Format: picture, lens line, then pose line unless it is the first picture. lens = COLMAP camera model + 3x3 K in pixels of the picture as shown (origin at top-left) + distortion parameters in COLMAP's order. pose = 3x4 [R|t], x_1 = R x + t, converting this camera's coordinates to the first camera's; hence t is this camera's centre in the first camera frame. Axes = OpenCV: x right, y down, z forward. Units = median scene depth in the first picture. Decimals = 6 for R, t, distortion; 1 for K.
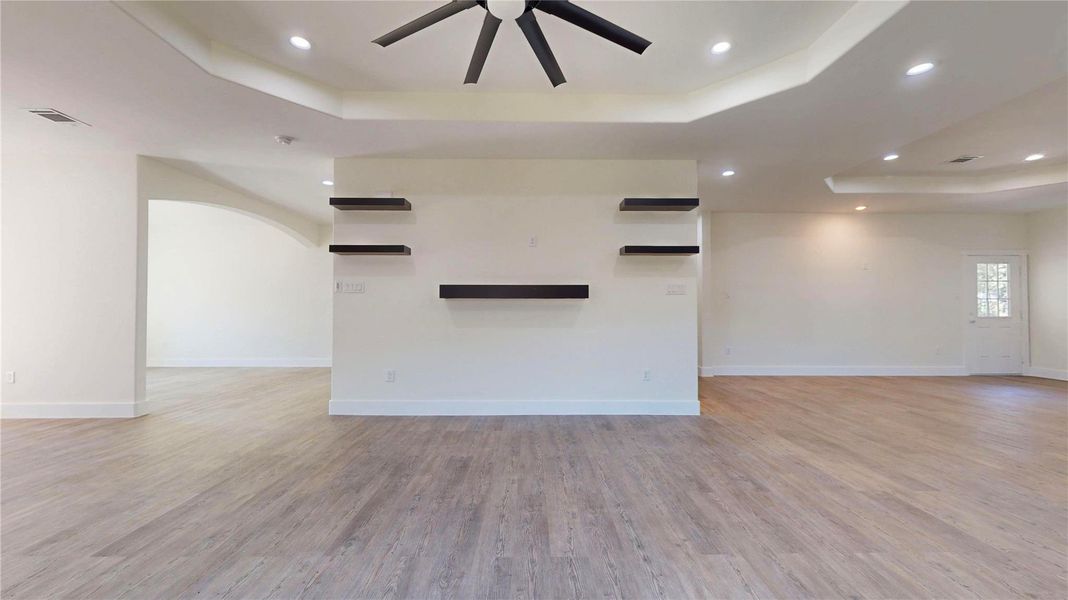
lens RADIAL K [[394.4, 0, 539.6], [0, 394.4, 299.7], [0, 0, 1]] dist [0.001595, 0.000354]
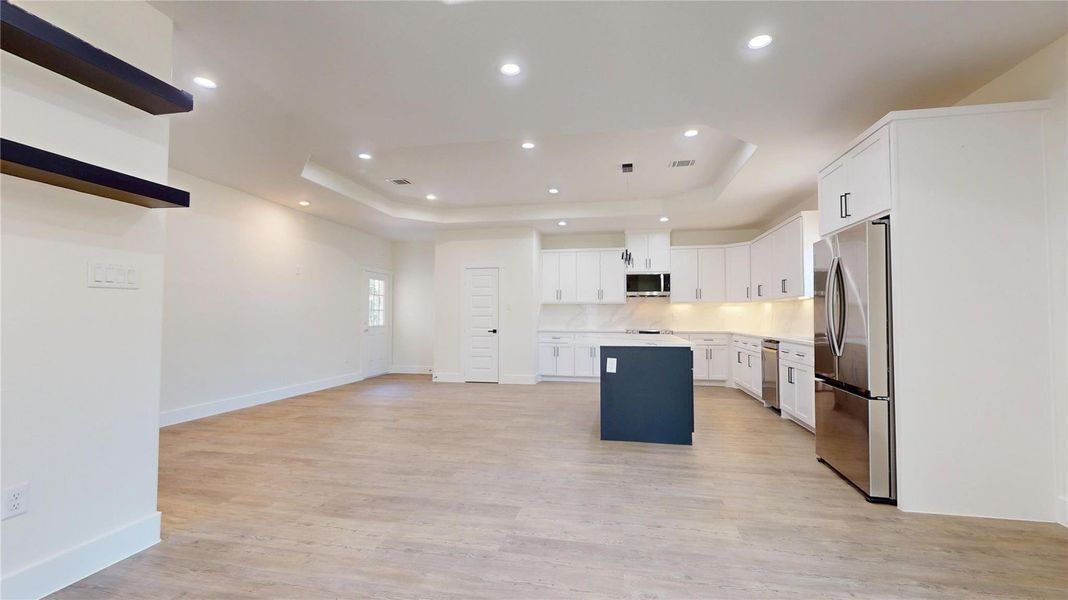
lens RADIAL K [[443.2, 0, 527.8], [0, 443.2, 301.0], [0, 0, 1]] dist [0.000310, -0.000285]
pose [[0.217831, 0.036265, 0.975313, -0.039724], [-0.017750, 0.999291, -0.033192, 0.009990], [-0.975825, -0.010082, 0.218320, 0.501635]]
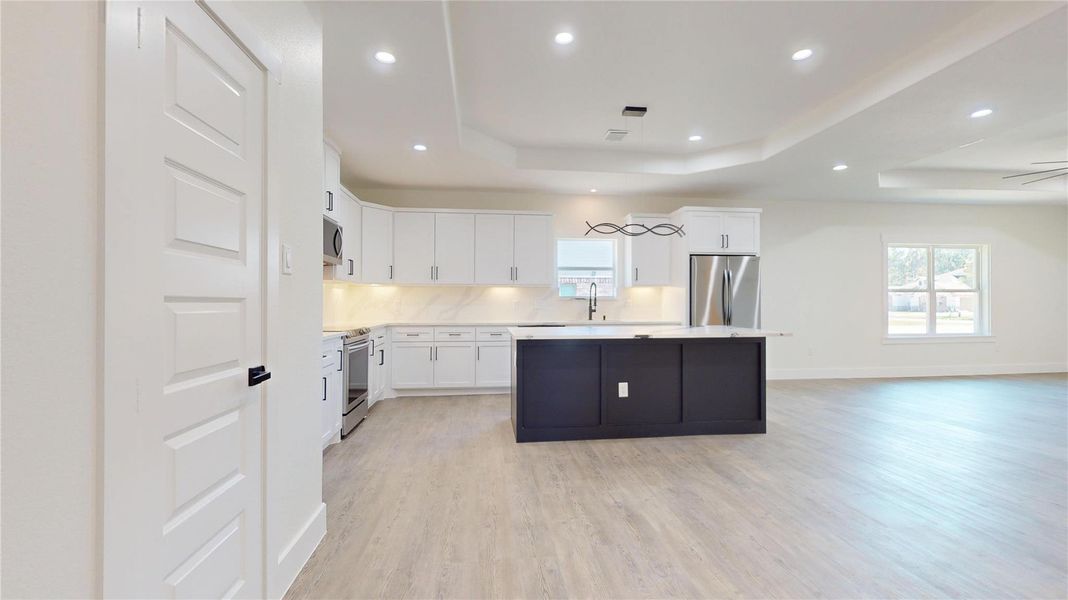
lens RADIAL K [[443.2, 0, 530.5], [0, 443.2, 307.1], [0, 0, 1]] dist [0.000310, -0.000285]
pose [[-0.995822, 0.006246, -0.091102, 1.685363], [0.007555, 0.999873, -0.014029, 0.030210], [0.091002, -0.014659, -0.995743, 1.498114]]
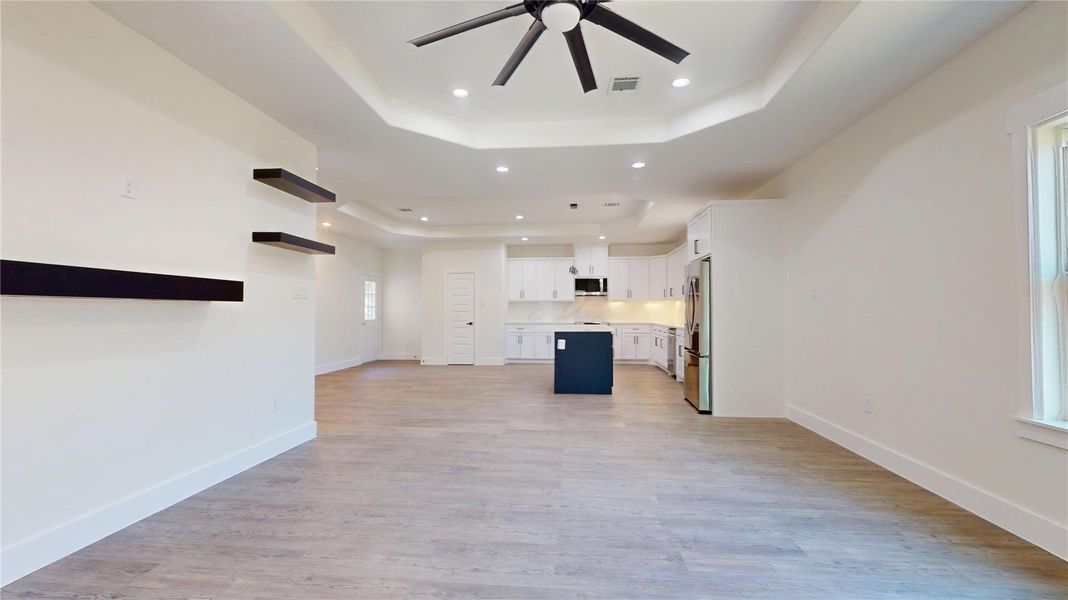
lens RADIAL K [[443.2, 0, 533.5], [0, 443.2, 302.3], [0, 0, 1]] dist [0.000310, -0.000285]
pose [[0.105536, 0.020706, 0.994200, -0.597097], [-0.015239, 0.999699, -0.019202, 0.004386], [-0.994299, -0.013124, 0.105820, 0.467478]]
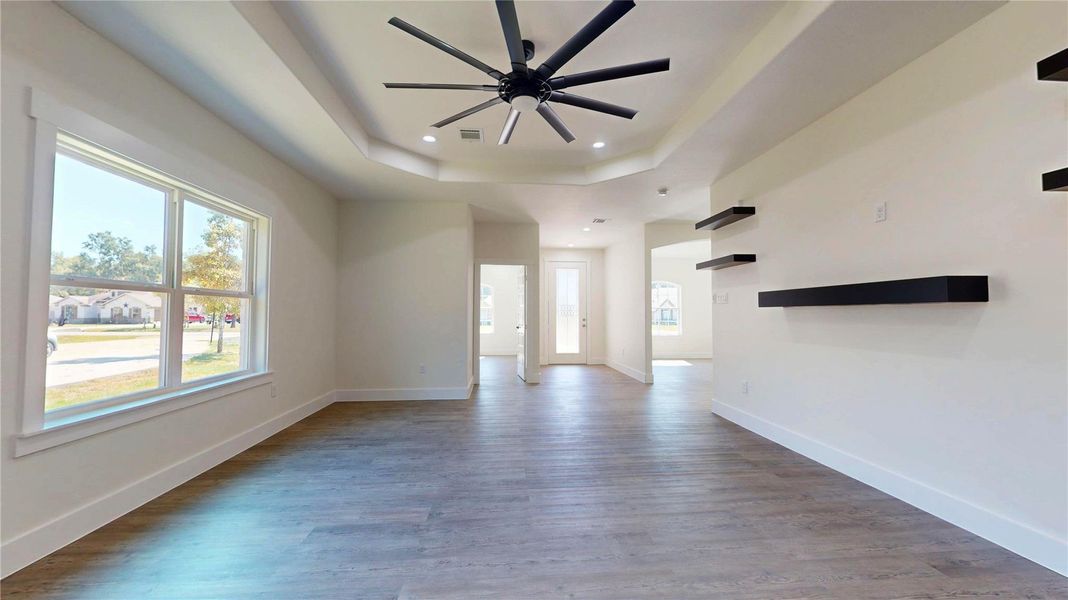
lens RADIAL K [[394.4, 0, 528.4], [0, 394.4, 294.9], [0, 0, 1]] dist [0.001595, 0.000354]
pose [[0.055209, -0.050952, -0.997174, 0.650073], [0.015828, 0.998616, -0.050149, 0.005652], [0.998349, -0.013014, 0.055939, 0.459717]]
